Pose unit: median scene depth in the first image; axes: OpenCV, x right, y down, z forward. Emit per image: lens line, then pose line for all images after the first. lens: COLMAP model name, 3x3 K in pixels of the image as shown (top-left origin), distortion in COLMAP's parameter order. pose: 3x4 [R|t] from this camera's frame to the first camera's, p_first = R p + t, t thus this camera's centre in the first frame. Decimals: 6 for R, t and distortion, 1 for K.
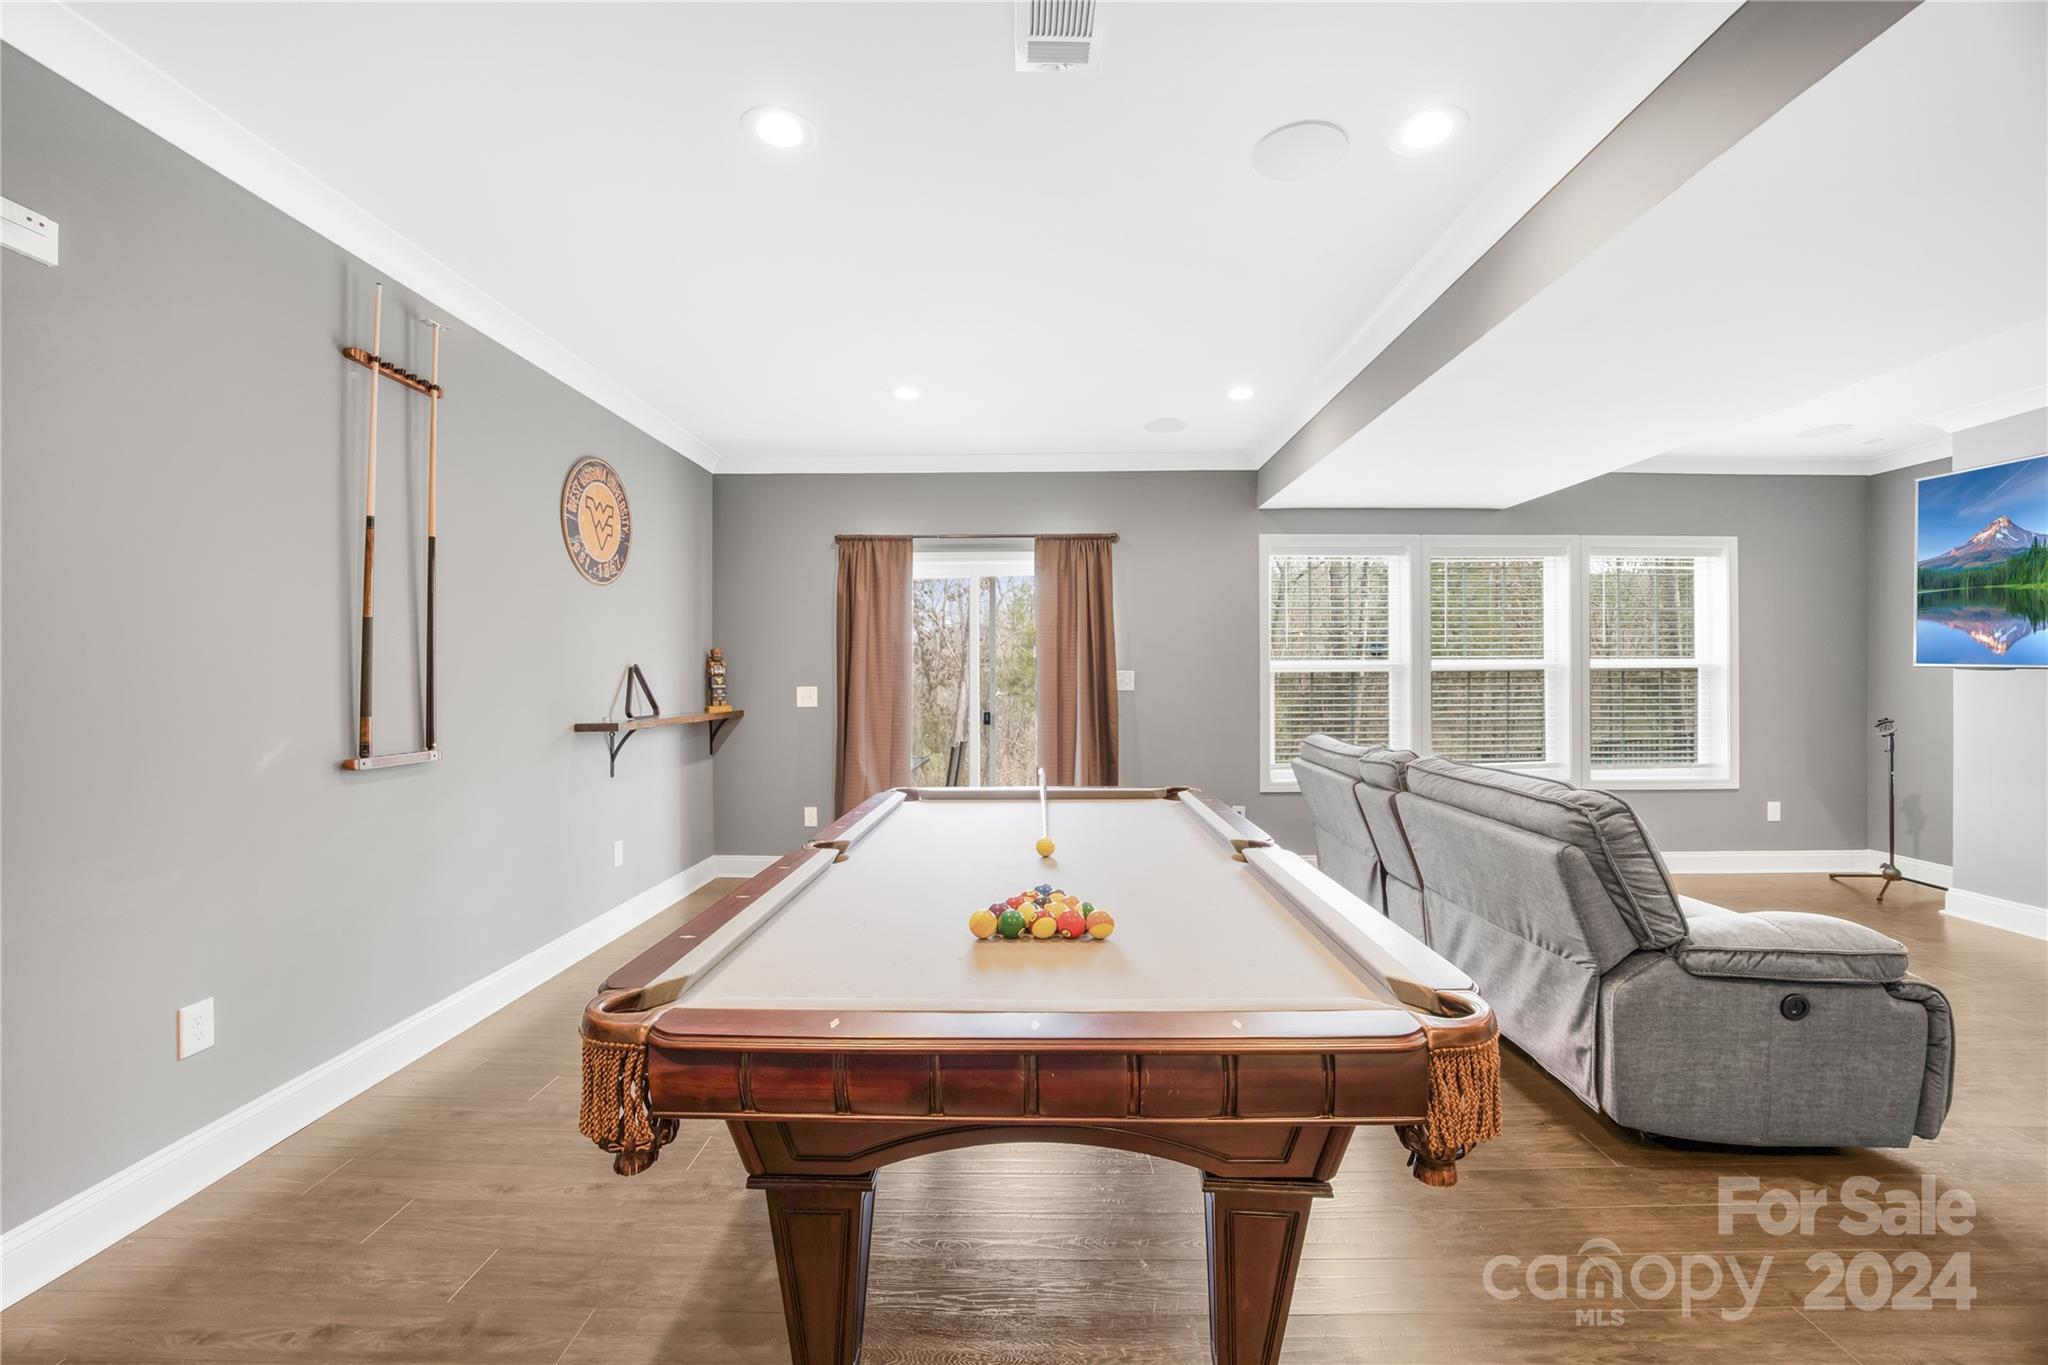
lens RADIAL K [[823.8, 0, 1028.5], [0, 823.8, 671.4], [0, 0, 1]] dist [-0.039945, 0.013204]
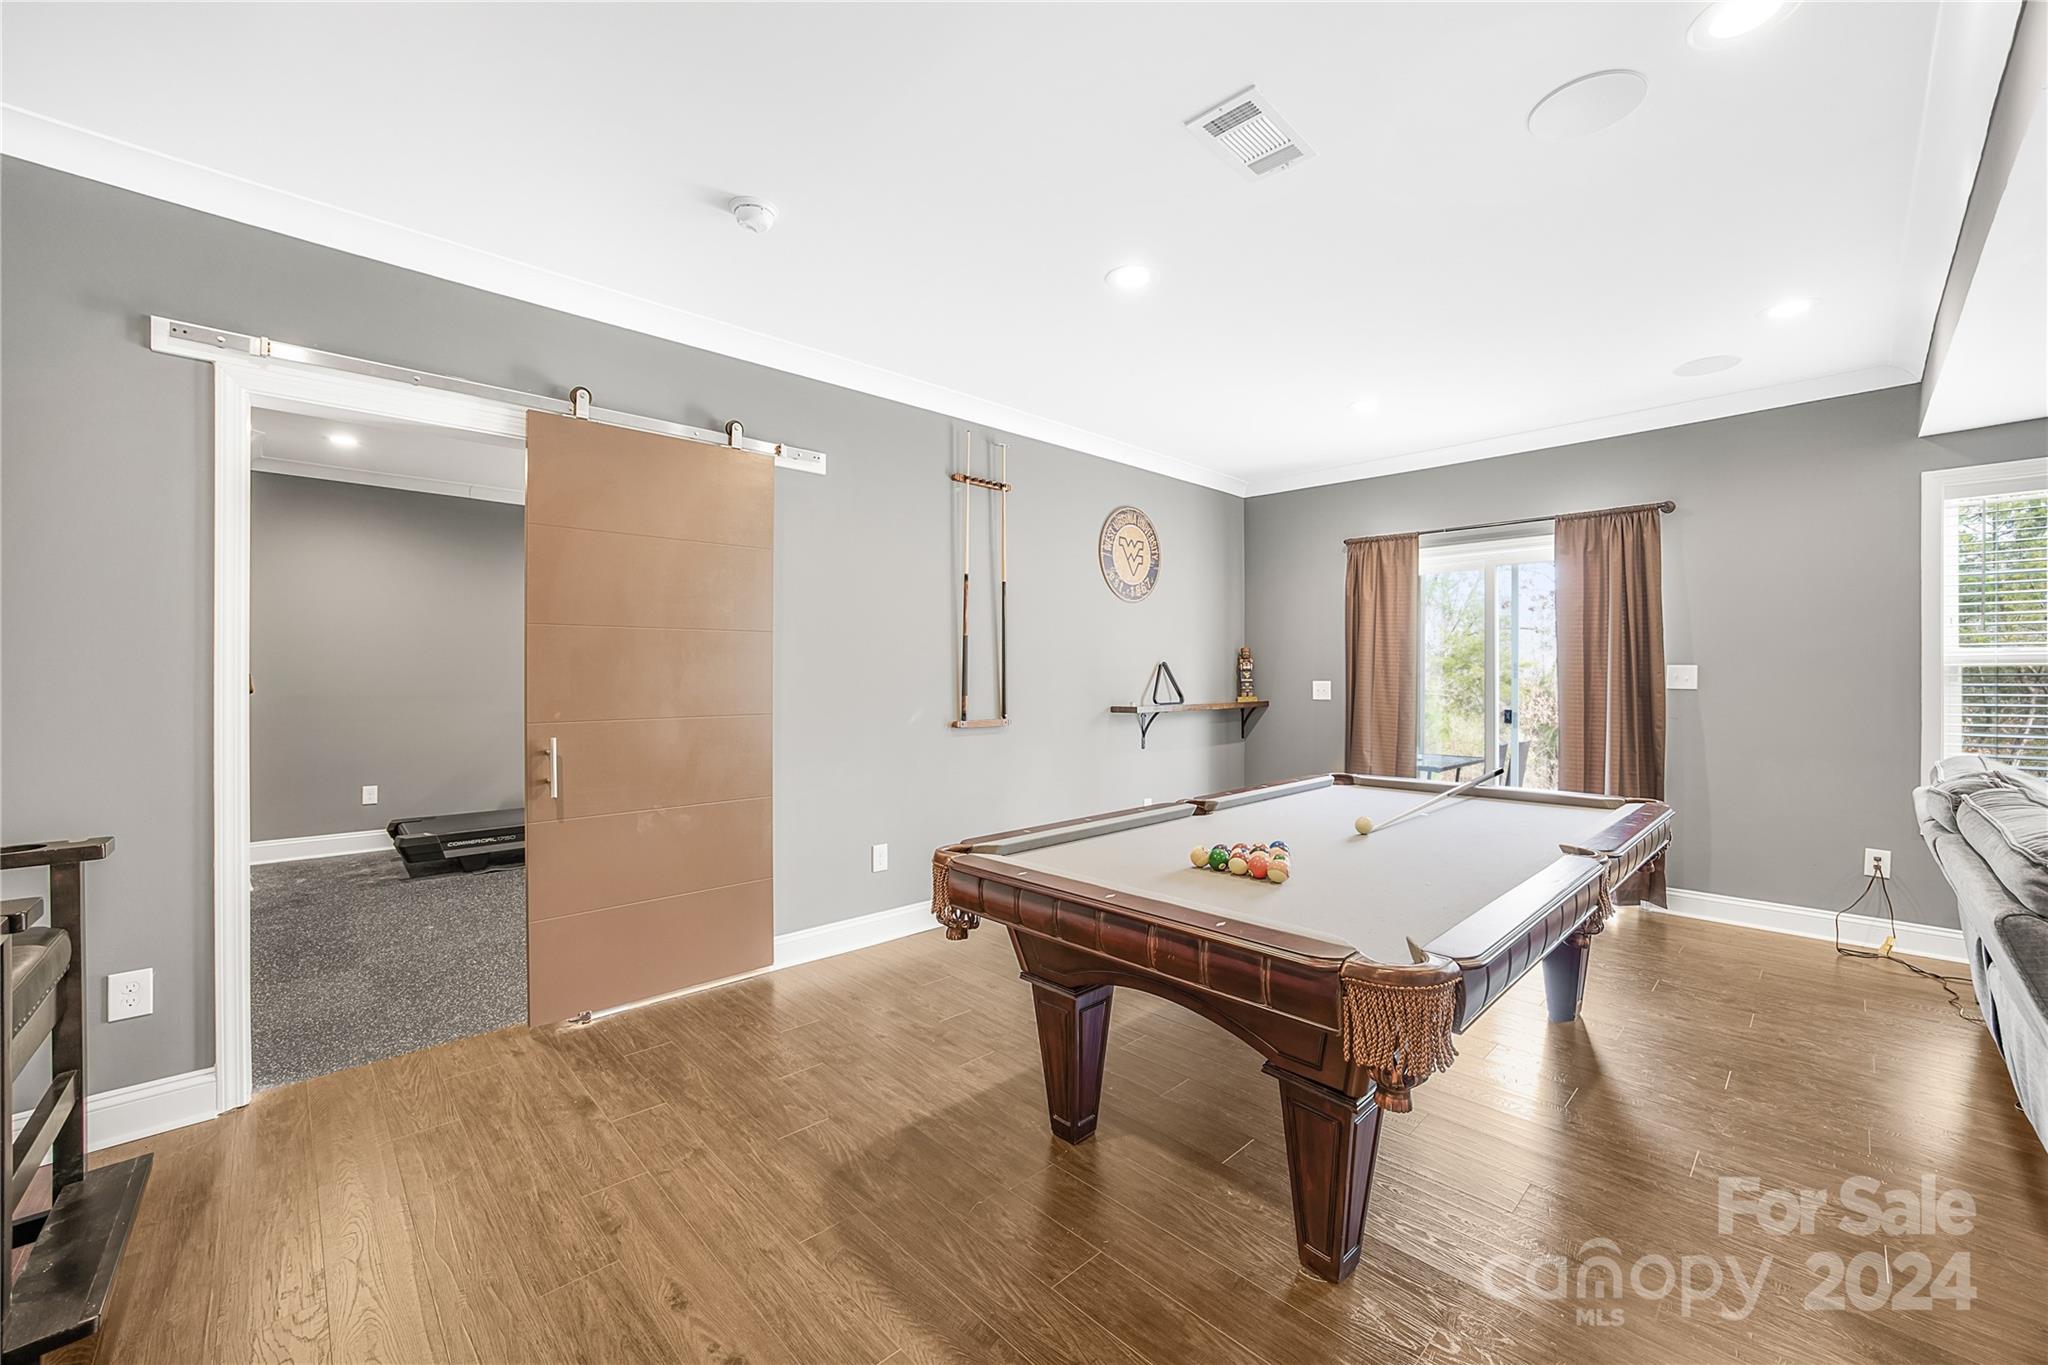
lens RADIAL K [[823.8, 0, 1028.5], [0, 823.8, 671.4], [0, 0, 1]] dist [-0.039945, 0.013204]
pose [[0.709306, 0.000341, -0.704901, 0.283267], [0.004457, 0.999978, 0.004969, -0.001371], [0.704887, -0.006667, 0.709289, -0.062028]]
